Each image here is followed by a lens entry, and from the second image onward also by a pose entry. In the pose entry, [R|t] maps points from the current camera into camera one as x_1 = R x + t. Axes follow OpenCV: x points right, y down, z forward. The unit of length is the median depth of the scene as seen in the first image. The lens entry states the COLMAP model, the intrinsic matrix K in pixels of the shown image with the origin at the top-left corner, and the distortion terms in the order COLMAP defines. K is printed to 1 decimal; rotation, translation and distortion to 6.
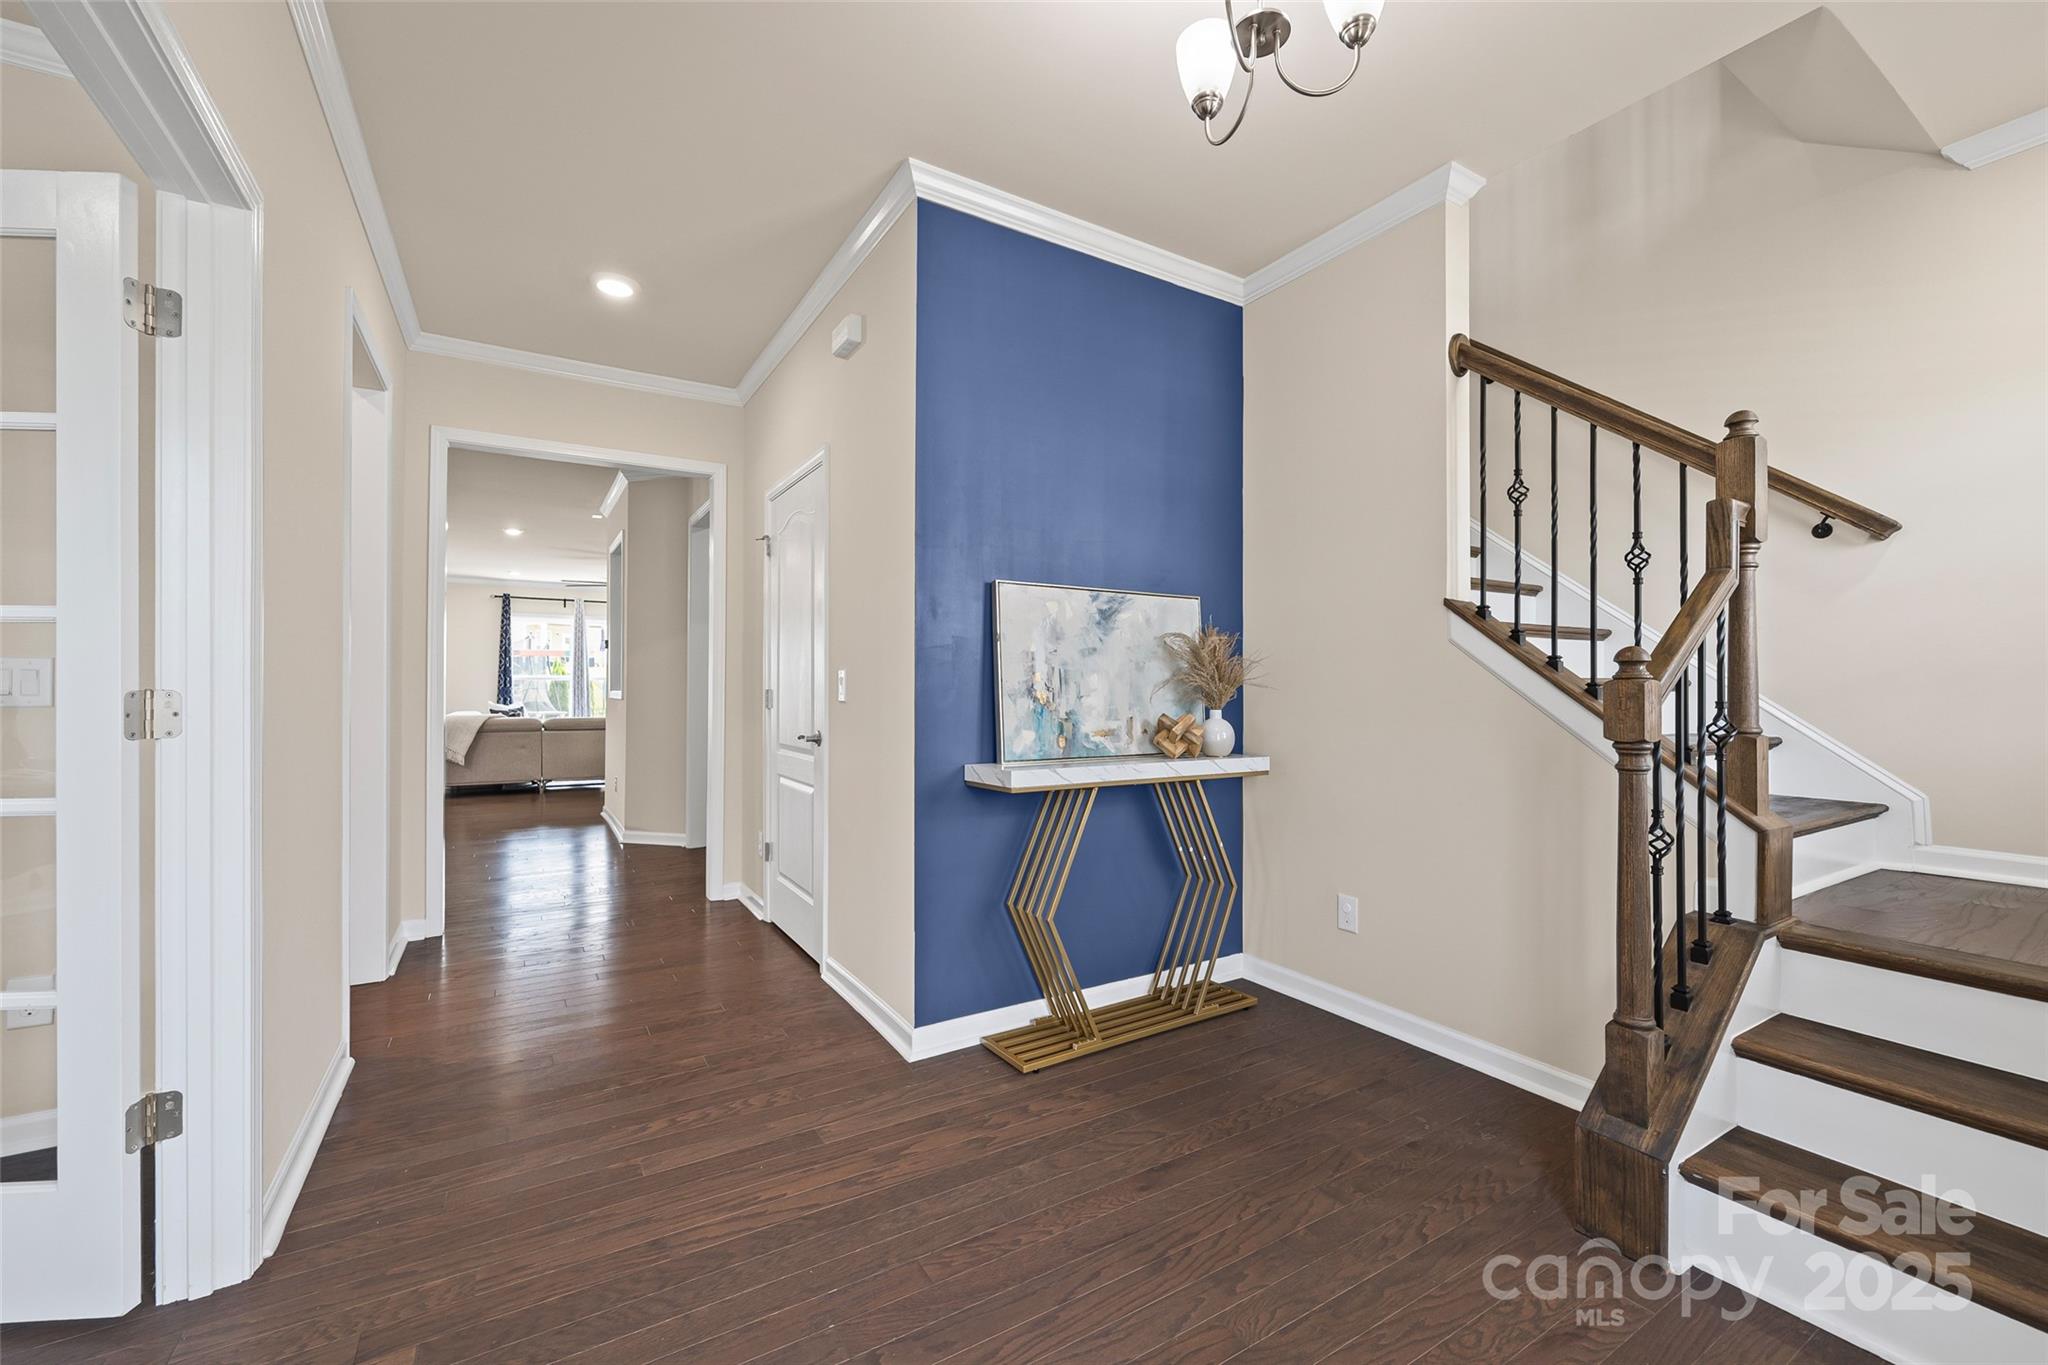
lens RADIAL K [[830.1, 0, 1036.1], [0, 830.1, 690.9], [0, 0, 1]] dist [0.002335, -0.000200]
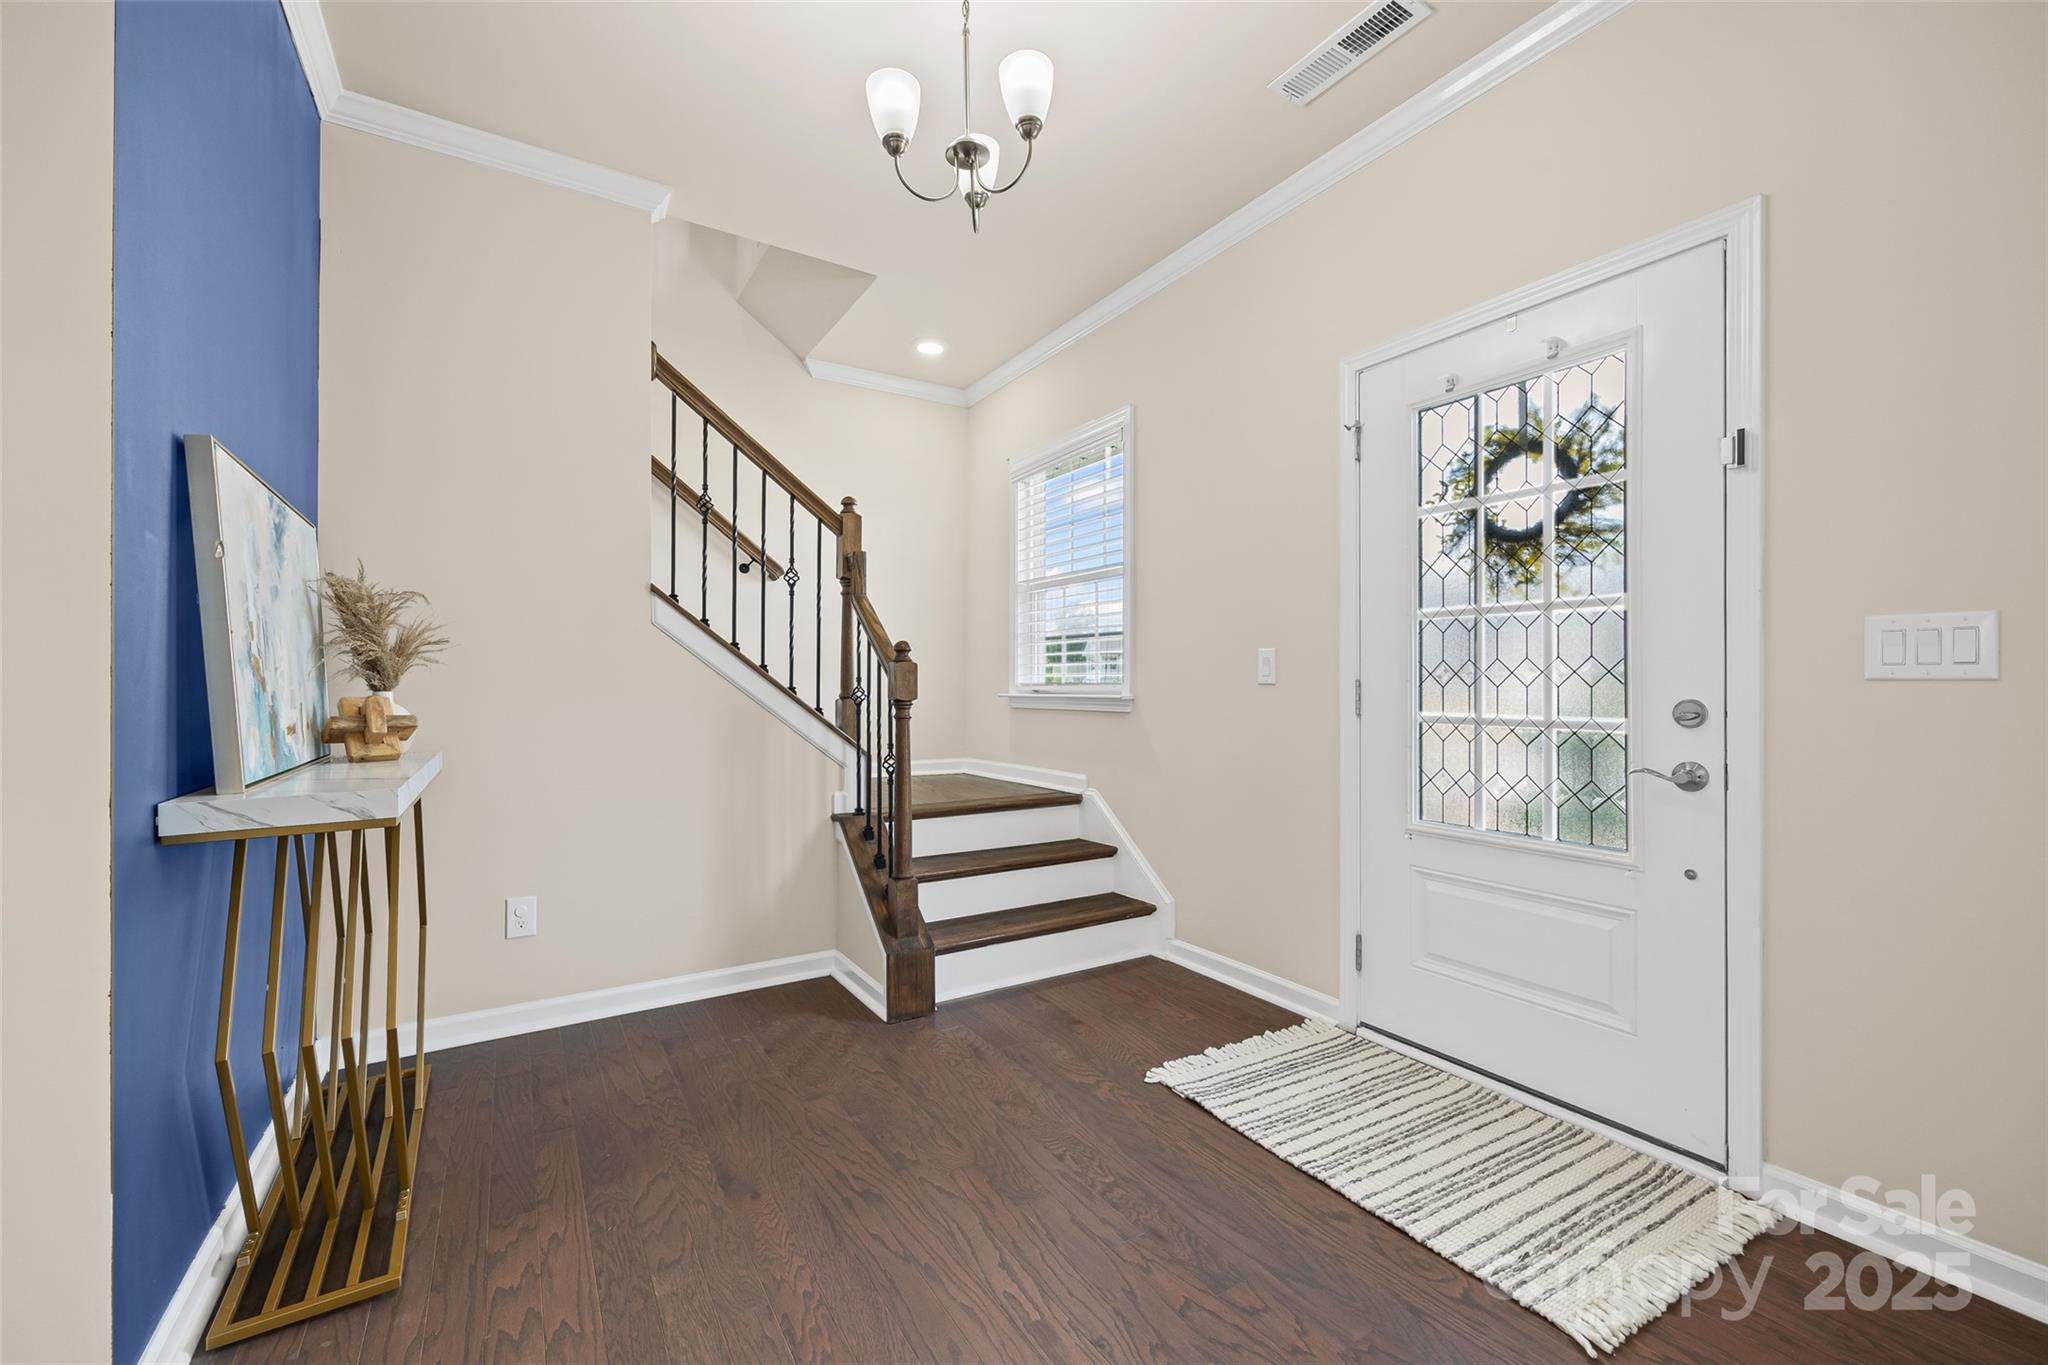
lens RADIAL K [[830.1, 0, 1036.1], [0, 830.1, 675.2], [0, 0, 1]] dist [0.002335, -0.000200]
pose [[-0.010331, 0.006648, 0.999925, -0.697519], [-0.002537, 0.999975, -0.006675, 0.016189], [-0.999943, -0.002605, -0.010314, 0.596757]]
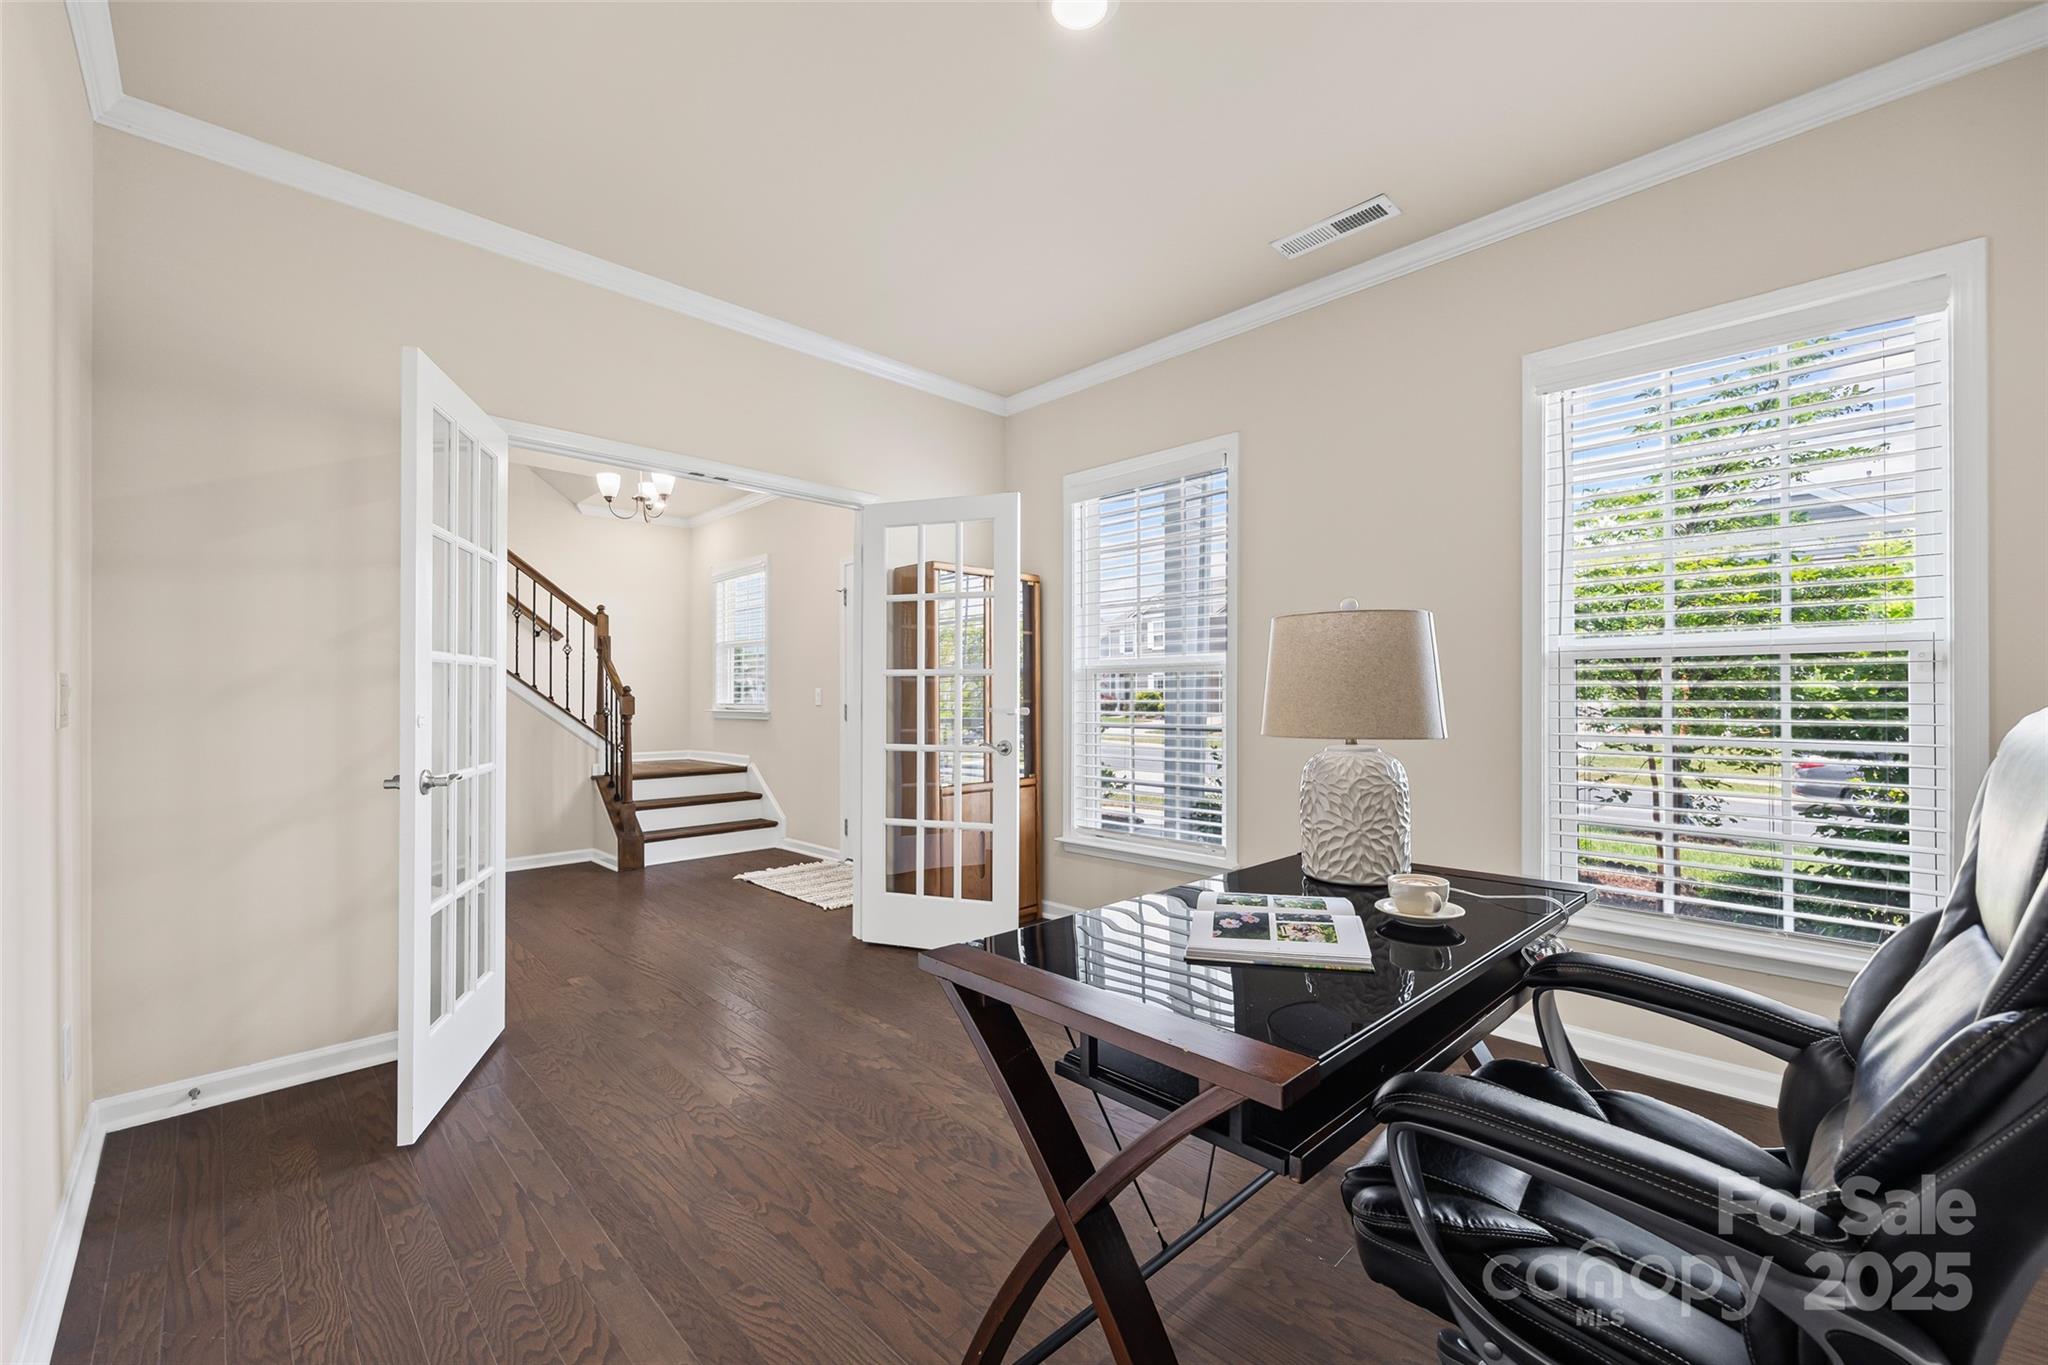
lens RADIAL K [[830.1, 0, 1023.8], [0, 830.1, 684.4], [0, 0, 1]] dist [0.002335, -0.000200]
pose [[-0.215365, 0.005874, 0.976516, -2.163288], [-0.000524, 0.999981, -0.006130, -0.033102], [-0.976534, -0.001832, -0.215357, 0.152711]]
